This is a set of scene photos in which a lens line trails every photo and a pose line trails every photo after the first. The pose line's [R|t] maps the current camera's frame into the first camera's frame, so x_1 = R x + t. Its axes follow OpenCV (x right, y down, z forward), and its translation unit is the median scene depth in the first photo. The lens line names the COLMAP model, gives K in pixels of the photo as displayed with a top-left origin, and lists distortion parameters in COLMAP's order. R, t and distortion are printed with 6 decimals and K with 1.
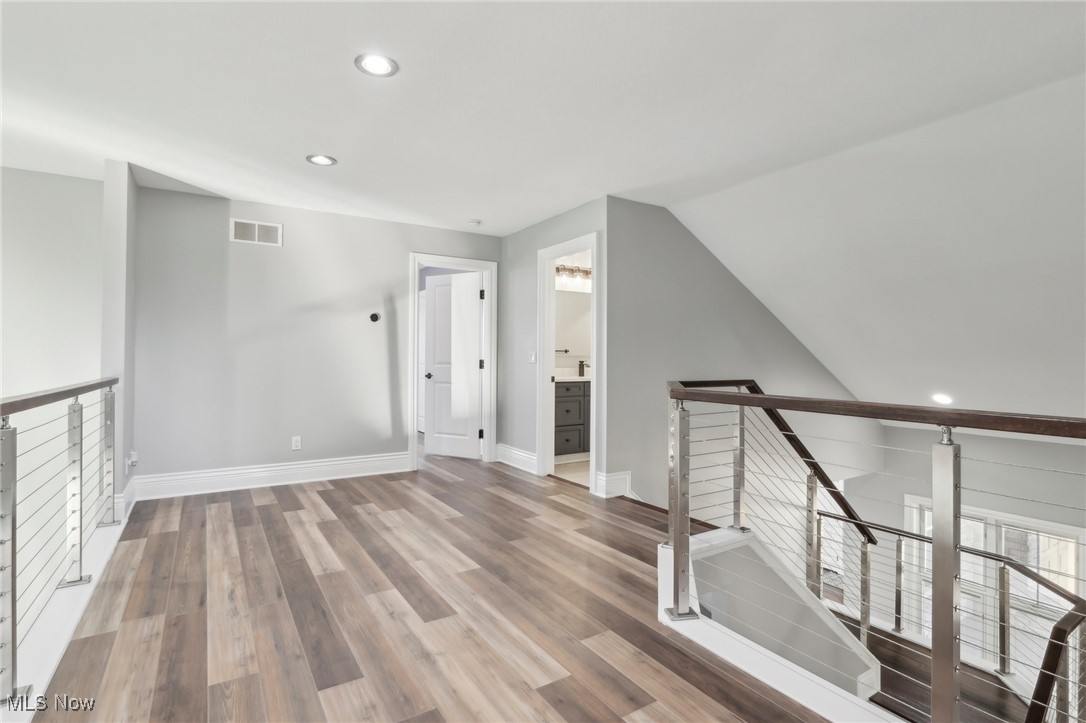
lens RADIAL K [[521.4, 0, 543.2], [0, 521.4, 356.9], [0, 0, 1]] dist [0.019159, -0.001059]
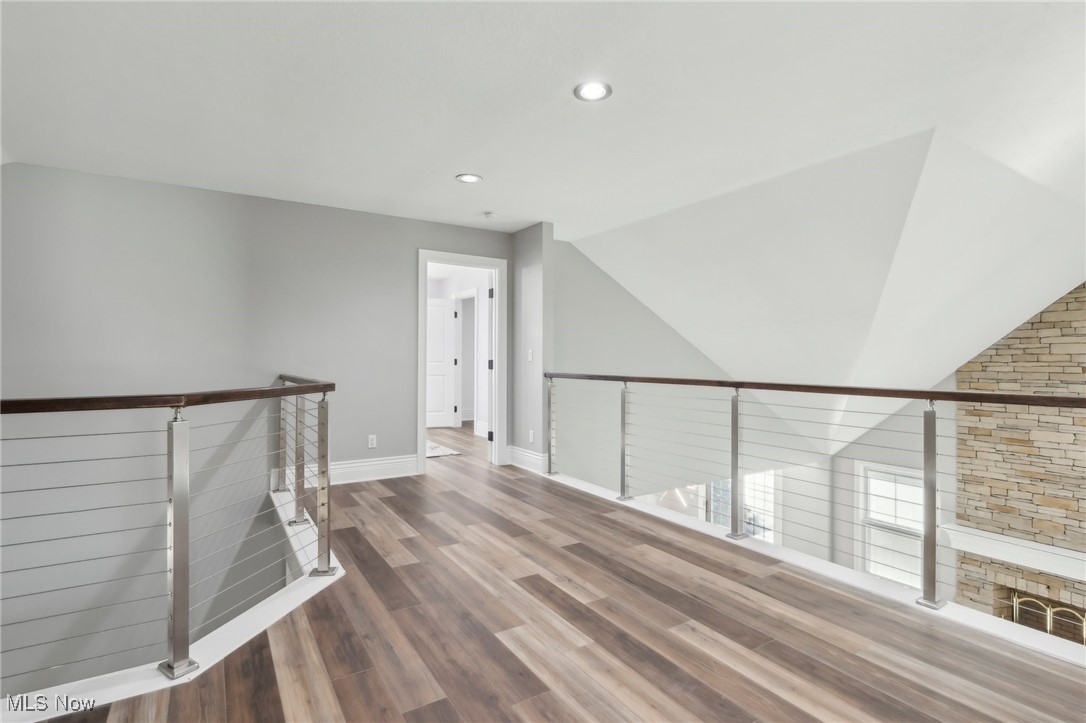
lens RADIAL K [[521.4, 0, 547.8], [0, 521.4, 359.0], [0, 0, 1]] dist [0.019159, -0.001059]
pose [[-0.999994, -0.002378, -0.002404, -0.216337], [-0.002373, 0.999995, -0.002002, 0.004825], [0.002409, -0.001996, -0.999995, 1.969222]]
